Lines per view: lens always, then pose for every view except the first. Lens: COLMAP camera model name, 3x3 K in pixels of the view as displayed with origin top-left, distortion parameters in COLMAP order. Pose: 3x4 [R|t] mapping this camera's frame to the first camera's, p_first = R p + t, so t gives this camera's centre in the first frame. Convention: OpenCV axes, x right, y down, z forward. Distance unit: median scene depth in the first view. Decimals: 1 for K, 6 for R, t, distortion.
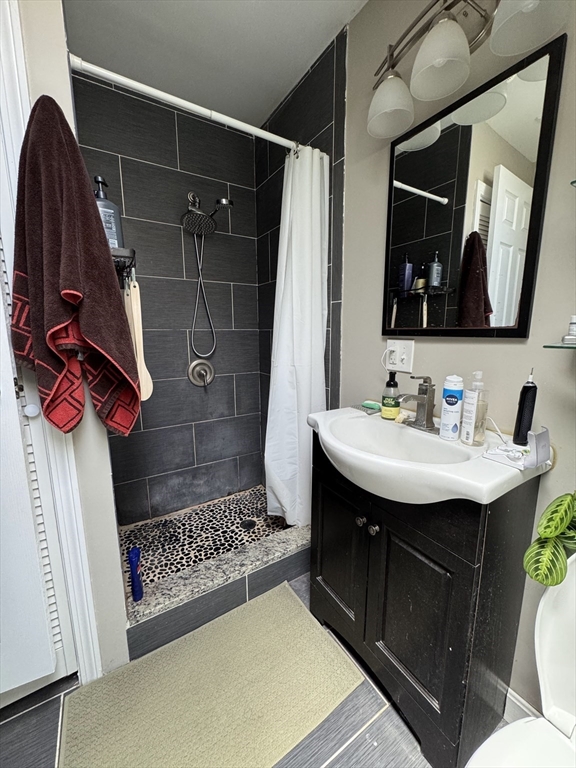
lens RADIAL K [[306.1, 0, 287.1], [0, 306.1, 383.7], [0, 0, 1]] dist [-0.004045, 0.000654]
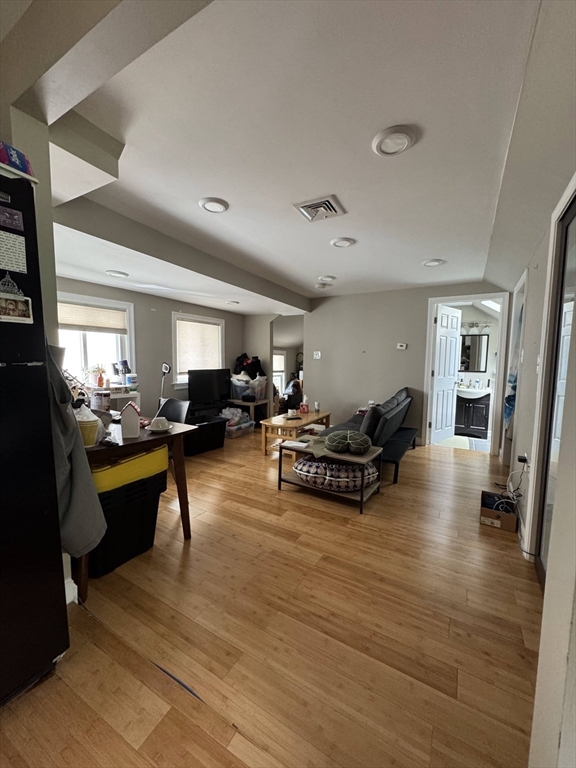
lens RADIAL K [[306.1, 0, 290.0], [0, 306.1, 385.6], [0, 0, 1]] dist [-0.004045, 0.000654]
pose [[0.884306, -0.026951, 0.466130, -5.976302], [0.063493, 0.996000, -0.062865, 0.276830], [-0.462571, 0.085188, 0.882480, -2.827354]]
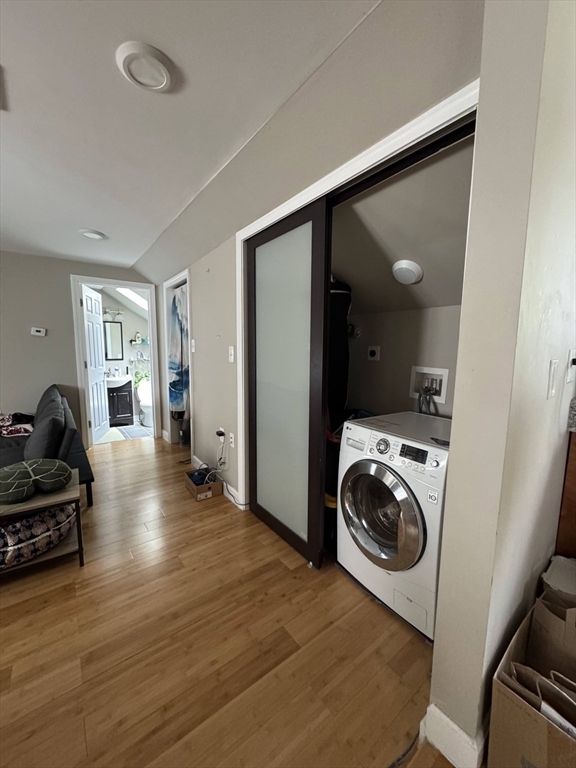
lens RADIAL K [[306.1, 0, 289.1], [0, 306.1, 384.4], [0, 0, 1]] dist [-0.004045, 0.000654]
pose [[-0.090736, -0.117319, 0.988940, -6.119072], [0.163461, 0.977814, 0.130997, 0.088628], [-0.982368, 0.173539, -0.069546, -1.993017]]
